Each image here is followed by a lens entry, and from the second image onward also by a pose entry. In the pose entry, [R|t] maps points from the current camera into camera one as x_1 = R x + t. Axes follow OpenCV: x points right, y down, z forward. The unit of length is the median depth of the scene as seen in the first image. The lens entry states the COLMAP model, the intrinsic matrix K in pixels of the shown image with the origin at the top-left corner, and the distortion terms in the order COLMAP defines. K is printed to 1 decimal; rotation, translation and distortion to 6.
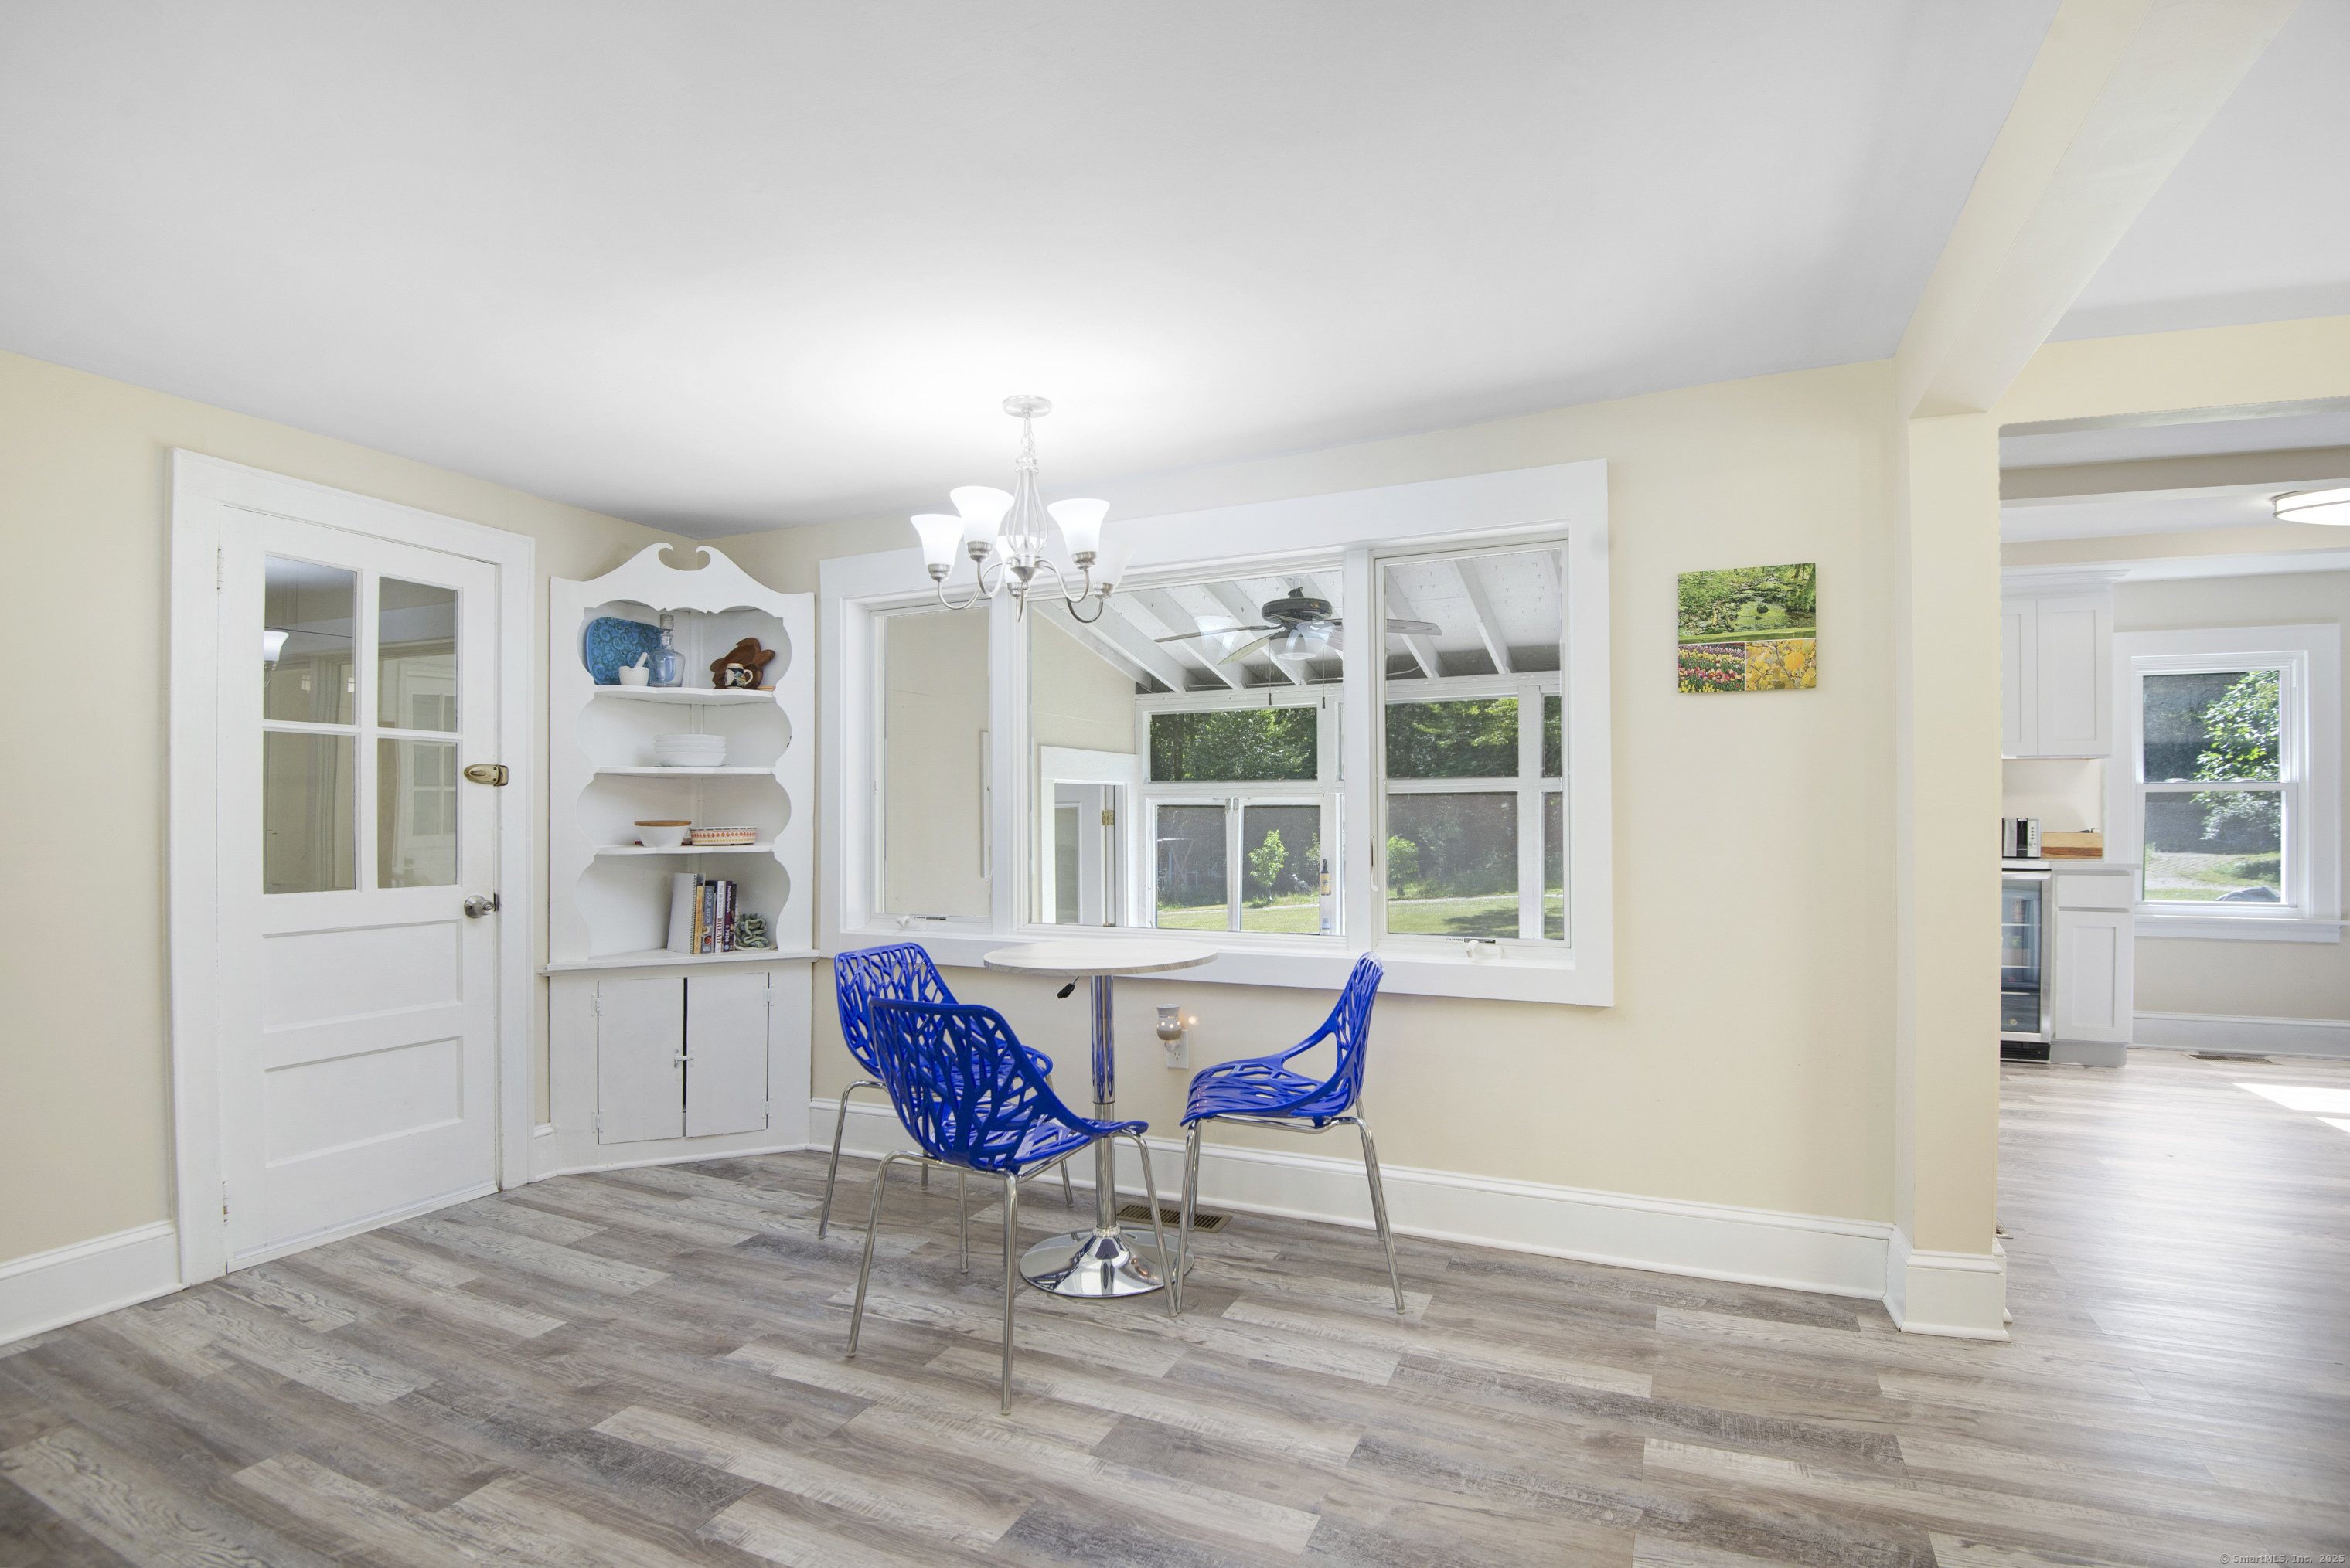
lens RADIAL K [[1117.0, 0, 1149.3], [0, 1117.0, 802.0], [0, 0, 1]] dist [-0.012593, -0.001838]
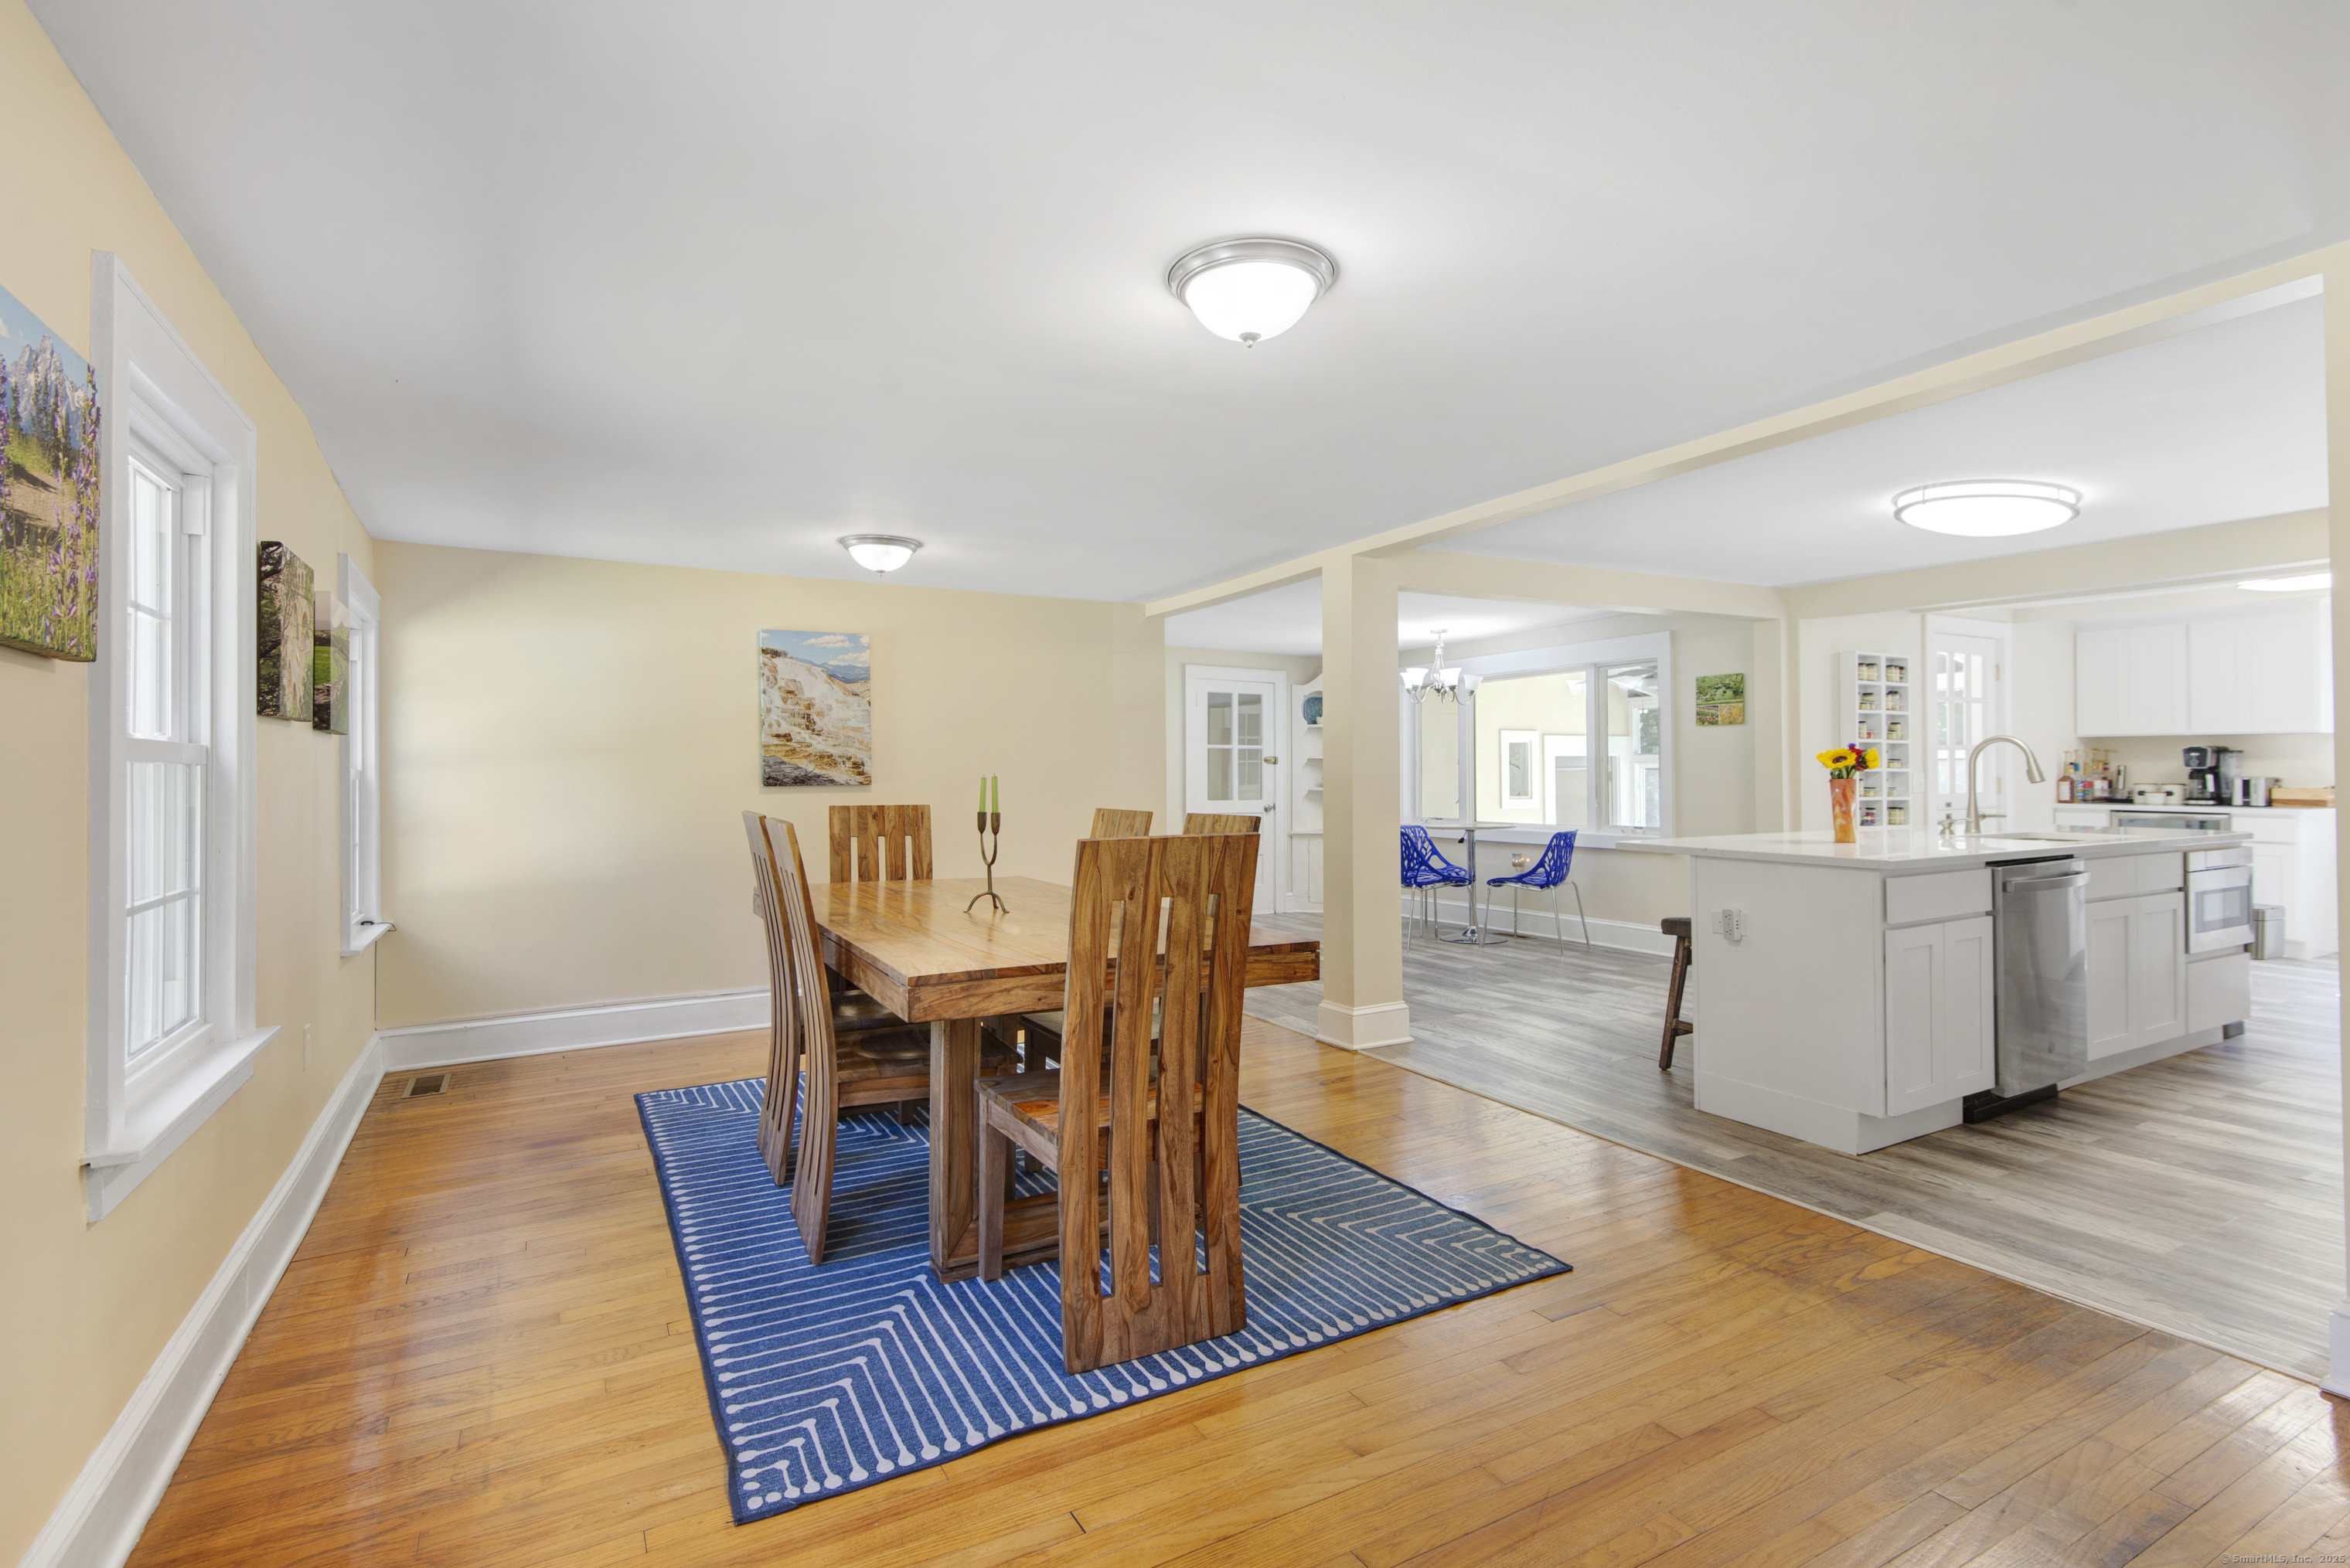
lens RADIAL K [[1117.0, 0, 1169.0], [0, 1117.0, 772.1], [0, 0, 1]] dist [-0.012593, -0.001838]
pose [[0.810452, 0.000261, -0.585804, 0.886417], [0.005626, 0.999950, 0.008230, -0.021581], [0.585777, -0.009966, 0.810411, -1.503732]]
